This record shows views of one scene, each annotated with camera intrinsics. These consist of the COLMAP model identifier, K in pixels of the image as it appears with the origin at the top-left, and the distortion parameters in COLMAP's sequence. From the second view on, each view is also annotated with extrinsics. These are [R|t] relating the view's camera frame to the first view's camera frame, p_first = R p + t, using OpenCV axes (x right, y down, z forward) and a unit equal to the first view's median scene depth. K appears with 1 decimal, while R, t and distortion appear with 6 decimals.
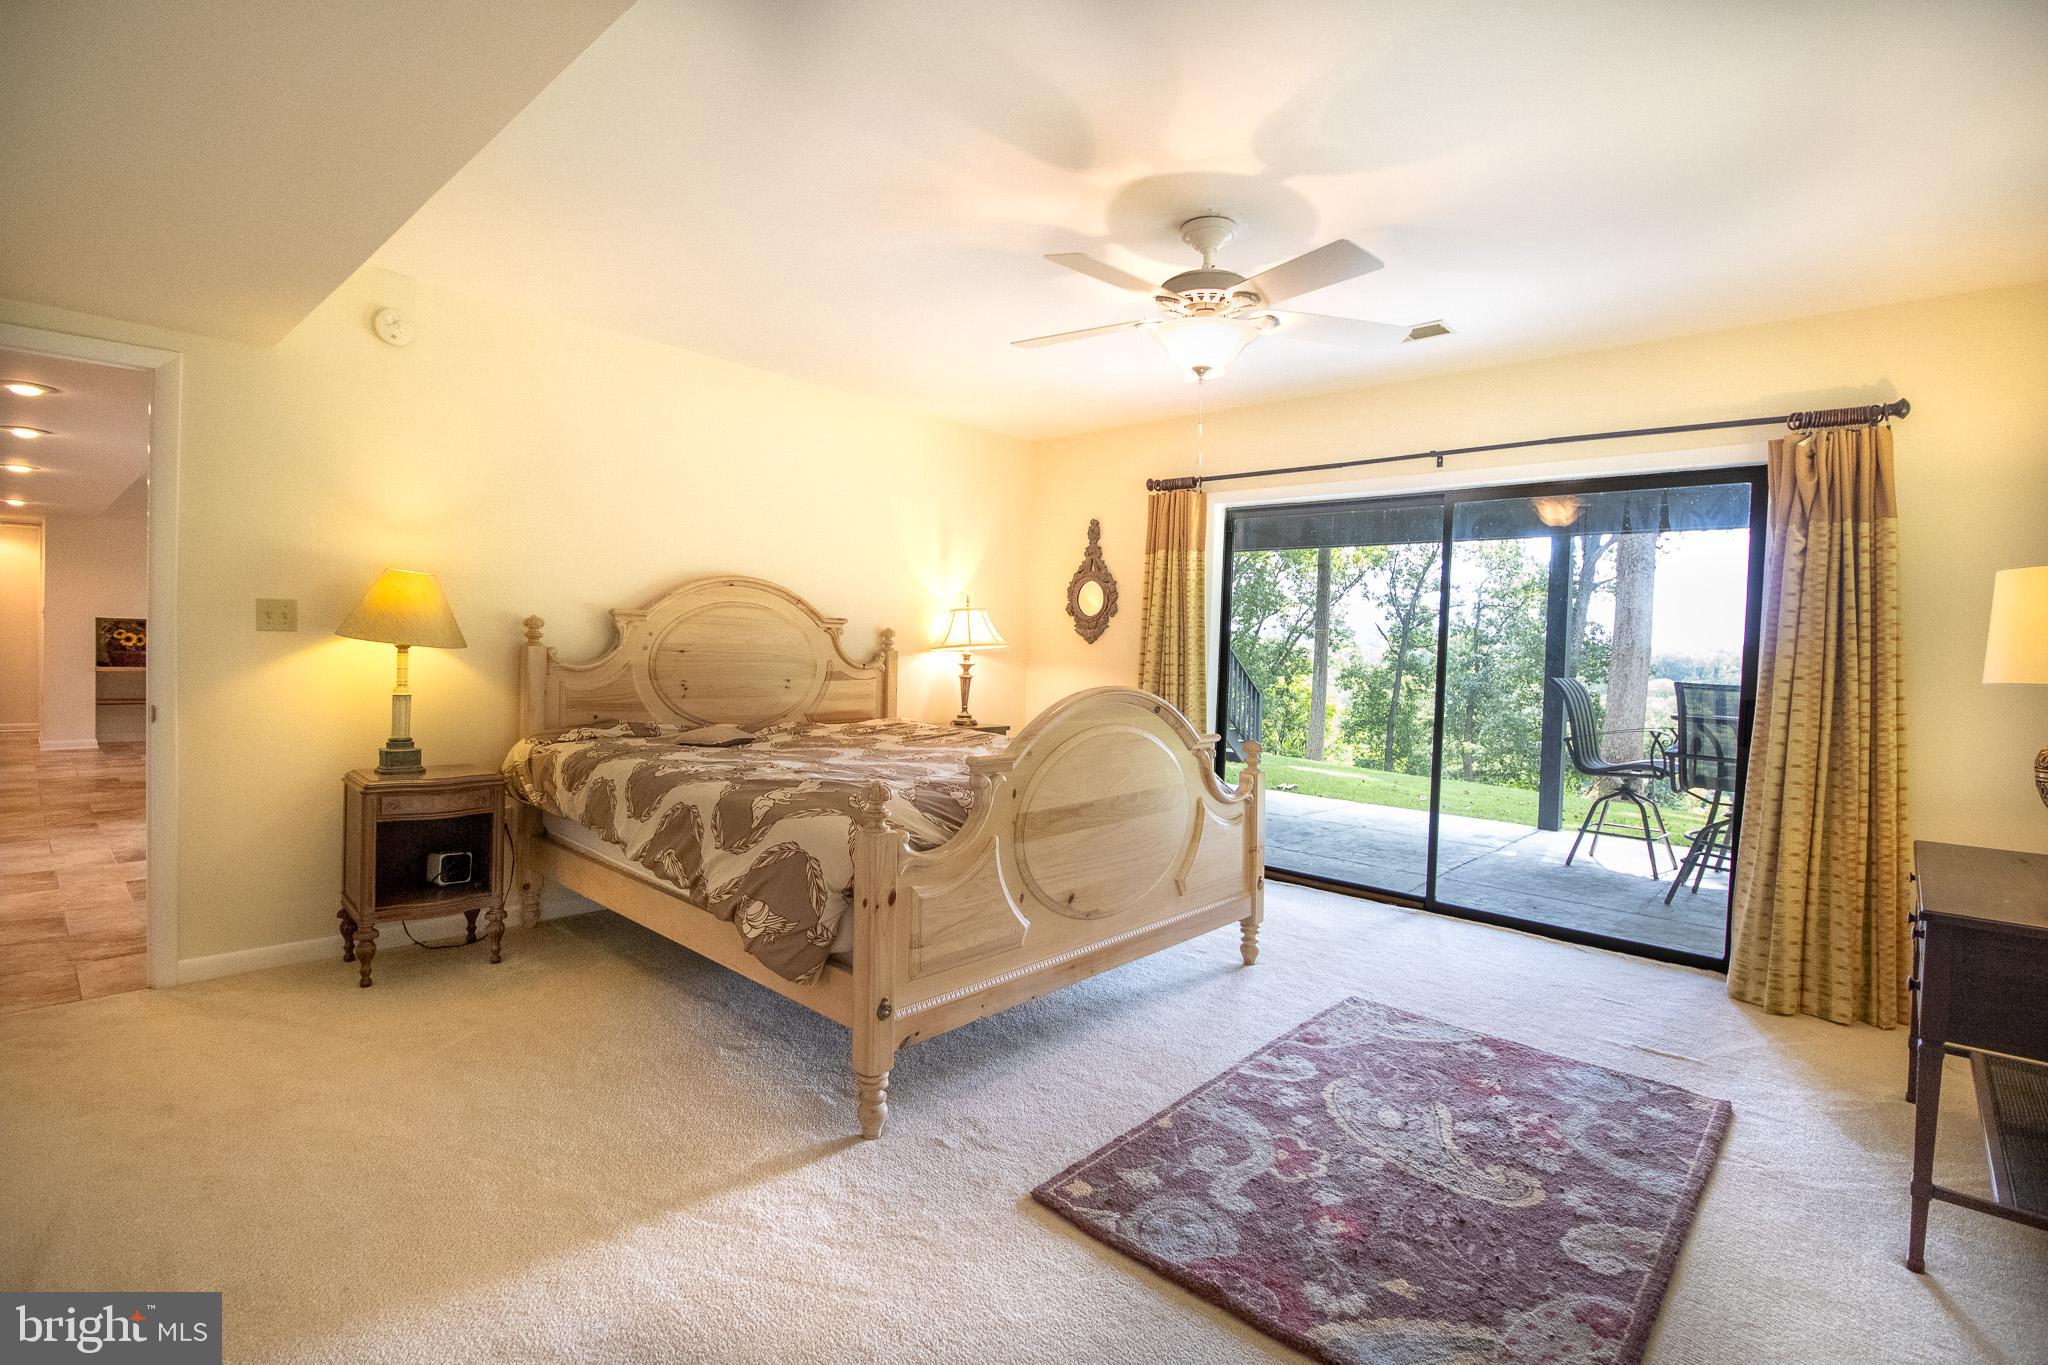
lens RADIAL K [[931.6, 0, 1048.8], [0, 931.6, 673.6], [0, 0, 1]] dist [0.000858, -0.000248]
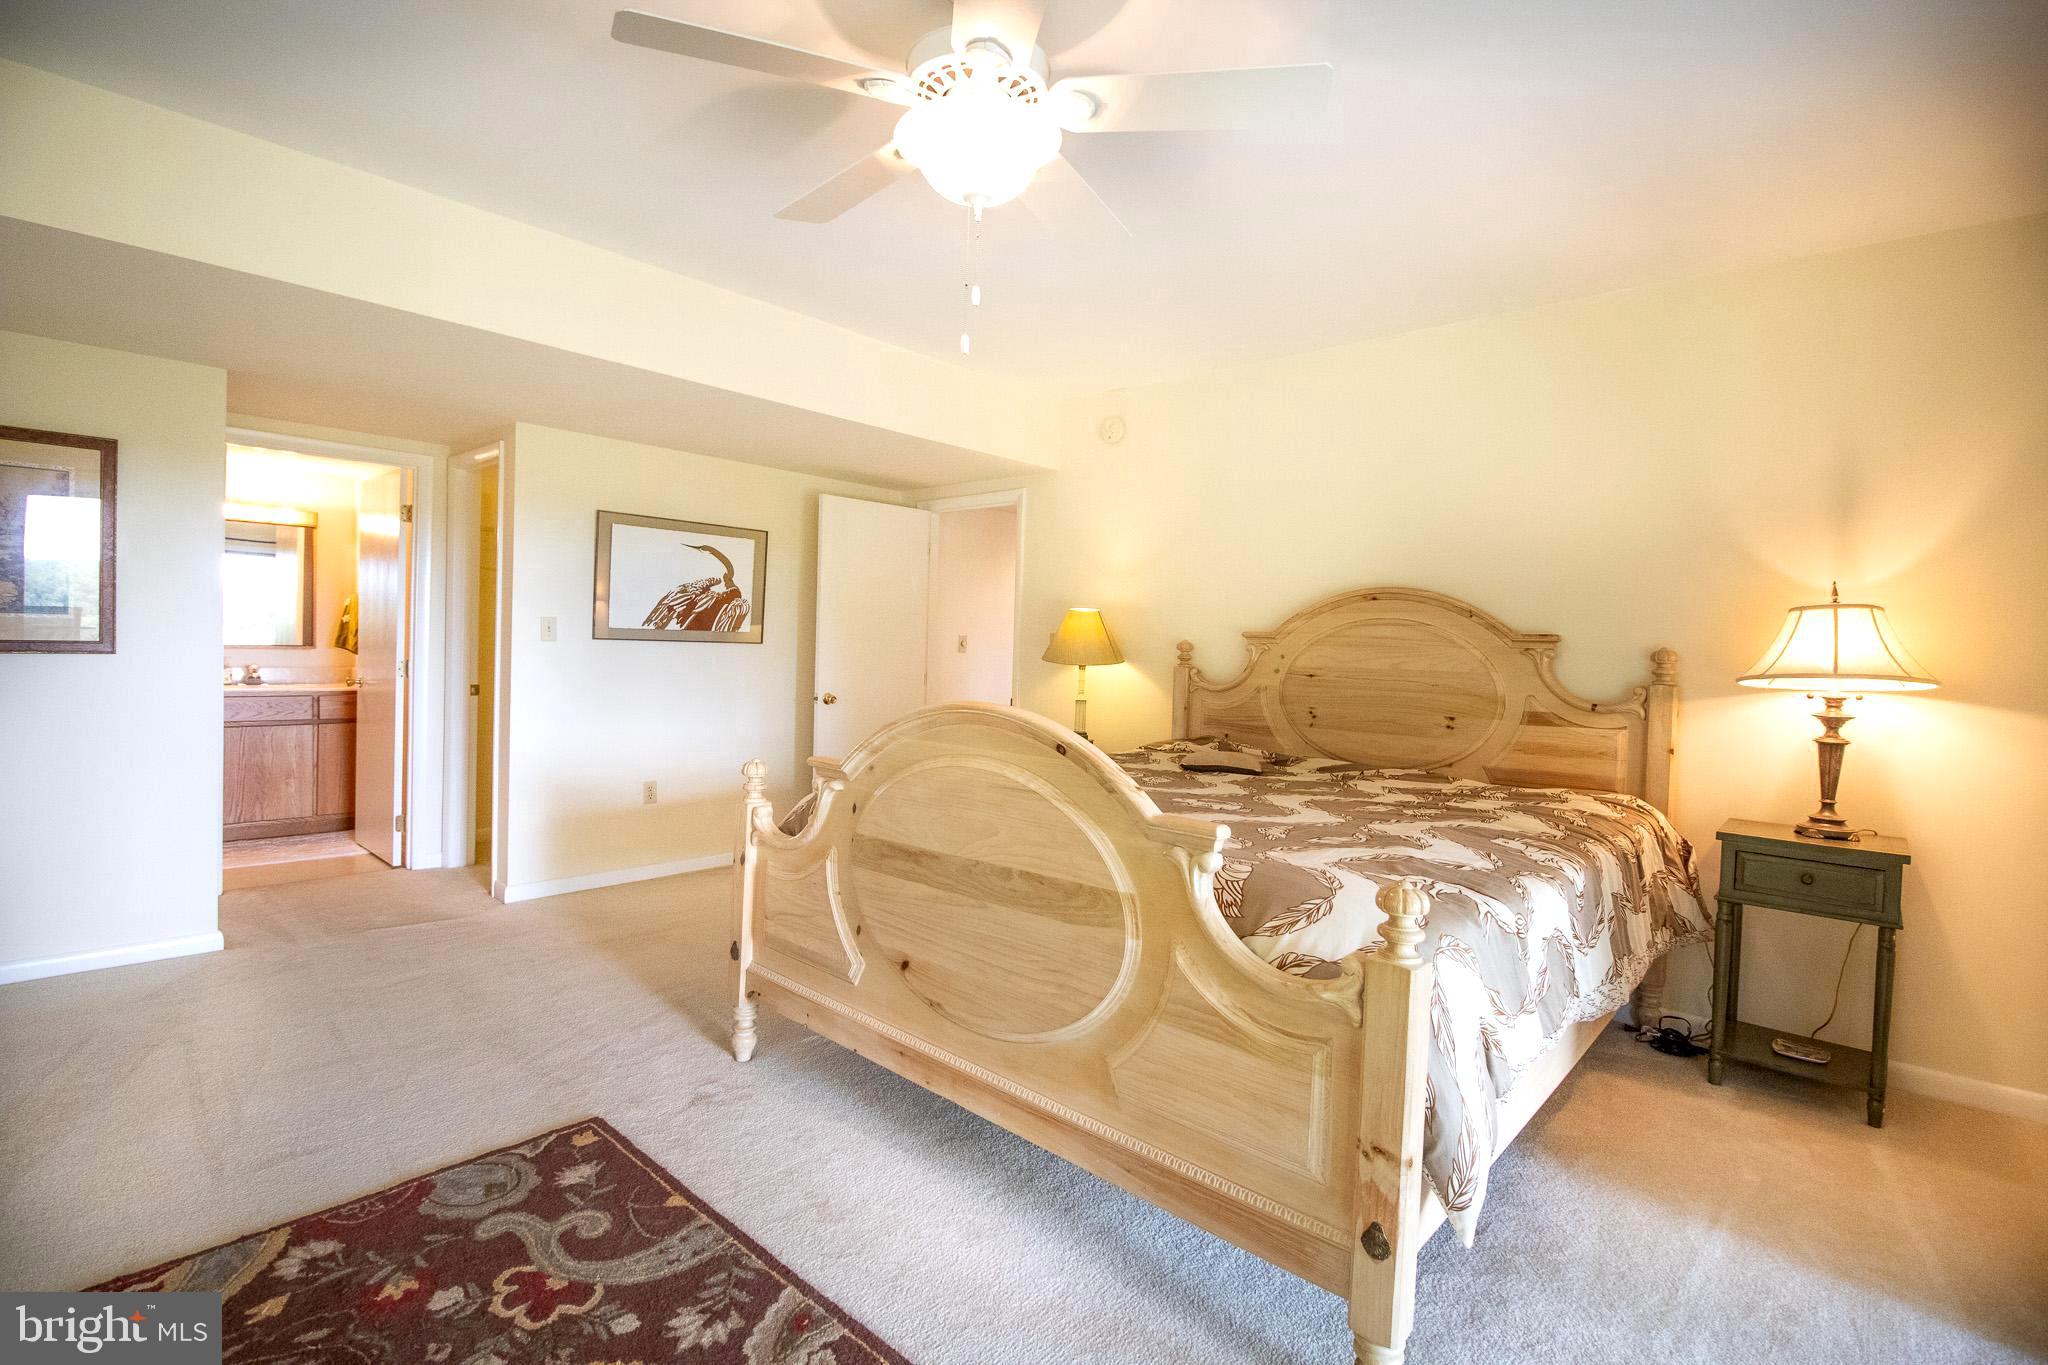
lens RADIAL K [[958.5, 0, 1019.6], [0, 958.5, 662.2], [0, 0, 1]] dist [0.000675, -0.010498]
pose [[-0.015449, -0.014763, -0.999772, 0.625575], [-0.062758, 0.997934, -0.013766, -0.006954], [0.997909, 0.062531, -0.016344, 0.817086]]
